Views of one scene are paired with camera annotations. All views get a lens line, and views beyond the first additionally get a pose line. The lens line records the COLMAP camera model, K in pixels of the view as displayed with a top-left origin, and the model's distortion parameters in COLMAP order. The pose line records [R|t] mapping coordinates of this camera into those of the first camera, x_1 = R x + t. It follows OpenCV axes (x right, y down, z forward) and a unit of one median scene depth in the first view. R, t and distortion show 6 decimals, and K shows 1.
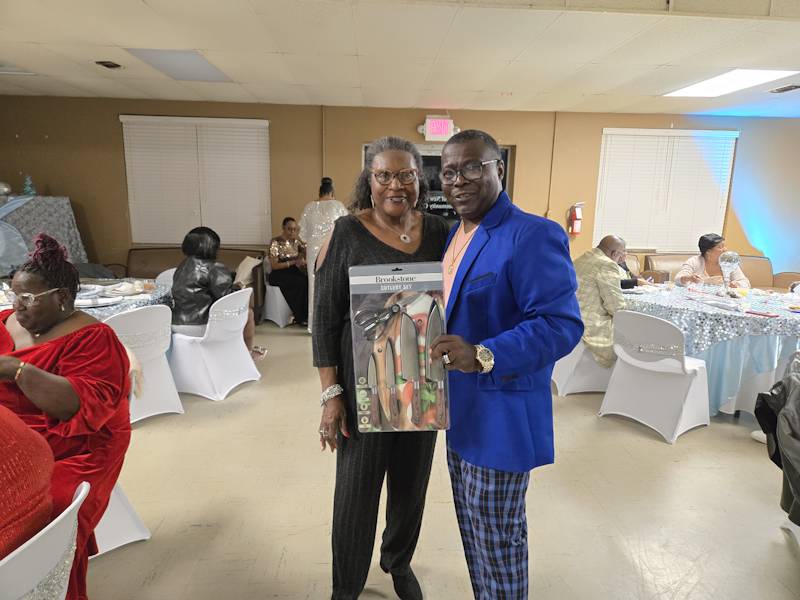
lens RADIAL K [[540.0, 0, 399.5], [0, 540.0, 294.2], [0, 0, 1]] dist [0.090731, -0.089910]
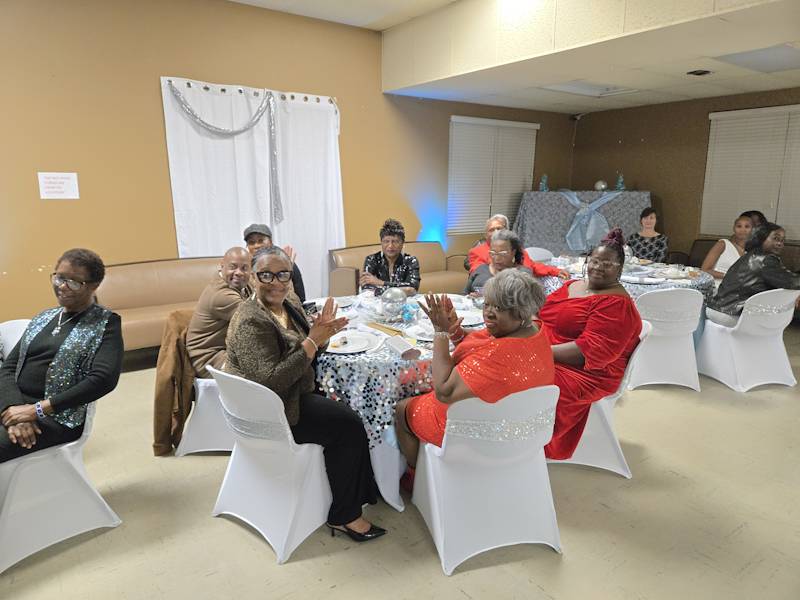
lens RADIAL K [[540.0, 0, 399.5], [0, 540.0, 294.2], [0, 0, 1]] dist [0.090731, -0.089910]
pose [[0.551676, 0.149907, -0.820477, 0.111390], [-0.135730, 0.986738, 0.089022, 0.007615], [0.822941, 0.062252, 0.564706, -0.090959]]
